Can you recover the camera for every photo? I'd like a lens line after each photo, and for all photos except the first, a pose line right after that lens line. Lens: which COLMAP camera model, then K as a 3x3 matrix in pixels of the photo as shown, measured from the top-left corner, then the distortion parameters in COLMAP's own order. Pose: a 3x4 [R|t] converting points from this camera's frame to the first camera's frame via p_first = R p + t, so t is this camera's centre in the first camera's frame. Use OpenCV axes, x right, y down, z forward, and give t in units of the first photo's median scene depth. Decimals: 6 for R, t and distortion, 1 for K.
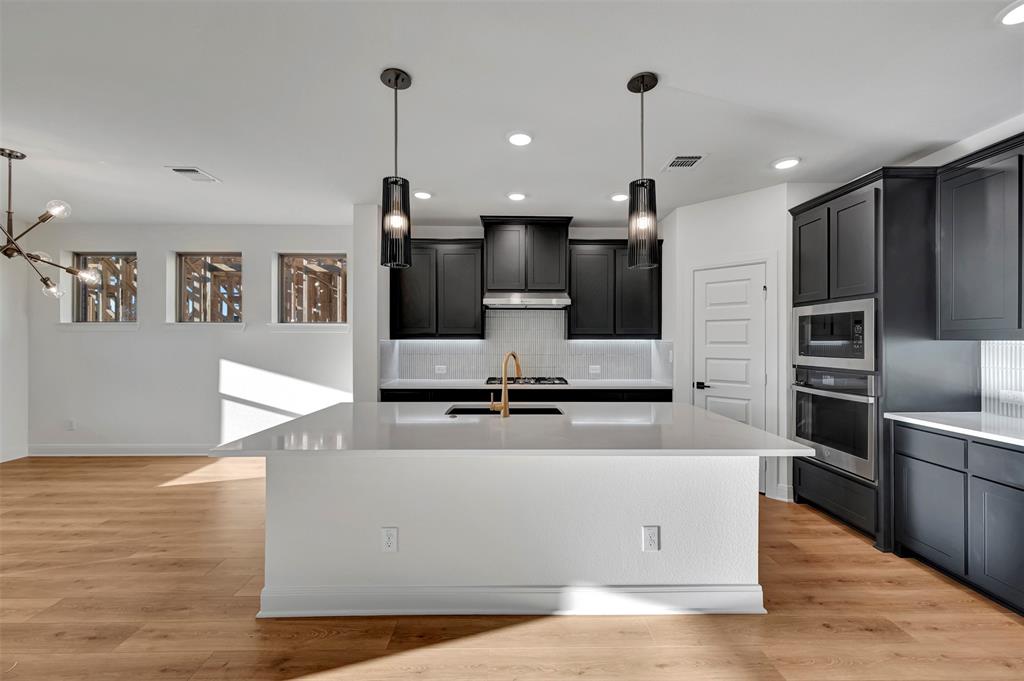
lens RADIAL K [[401.8, 0, 514.5], [0, 401.8, 343.5], [0, 0, 1]] dist [-0.002276, -0.000182]
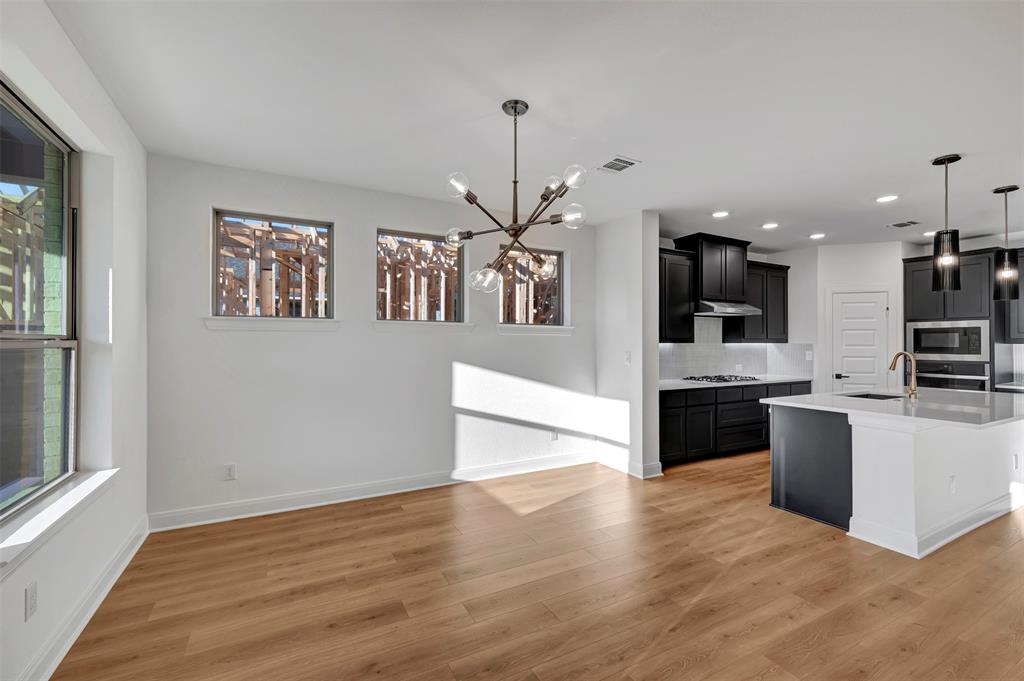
lens RADIAL K [[441.5, 0, 517.0], [0, 441.5, 338.7], [0, 0, 1]] dist [0.000037, -0.000181]
pose [[0.884700, 0.007575, 0.466099, -1.409549], [0.001128, 0.999830, -0.018391, 0.001998], [-0.466160, 0.016796, 0.884541, 0.194825]]
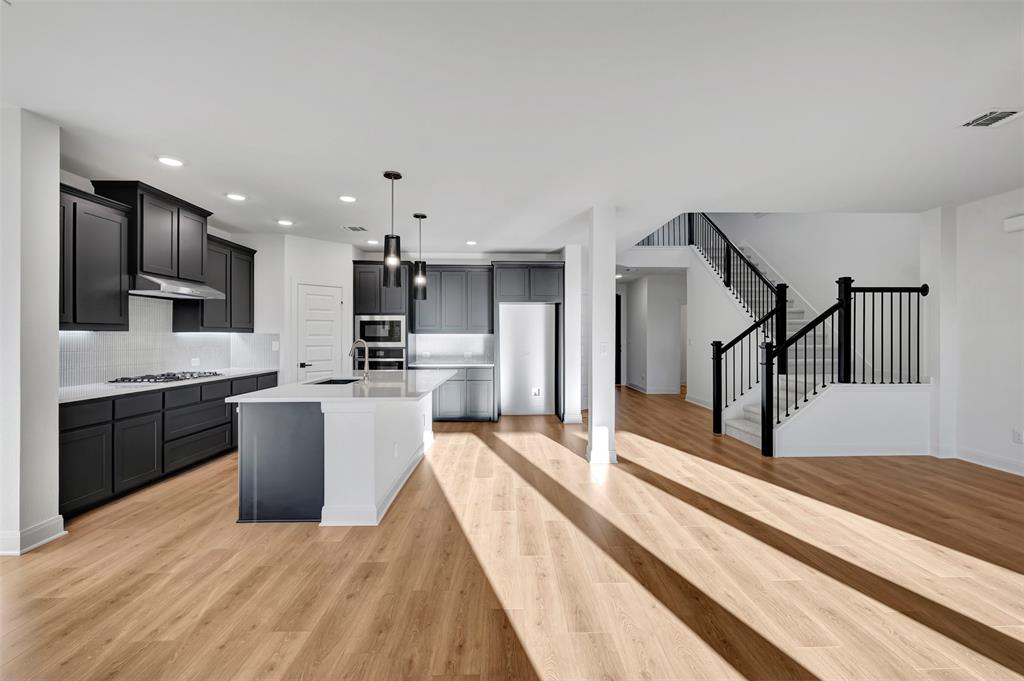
lens RADIAL K [[439.6, 0, 516.7], [0, 439.6, 335.7], [0, 0, 1]] dist [0.000252, 0.000174]
pose [[-0.013973, 0.002989, 0.999898, -1.271385], [0.009275, 0.999953, -0.002860, 0.013173], [-0.999859, 0.009234, -0.014000, 0.301686]]
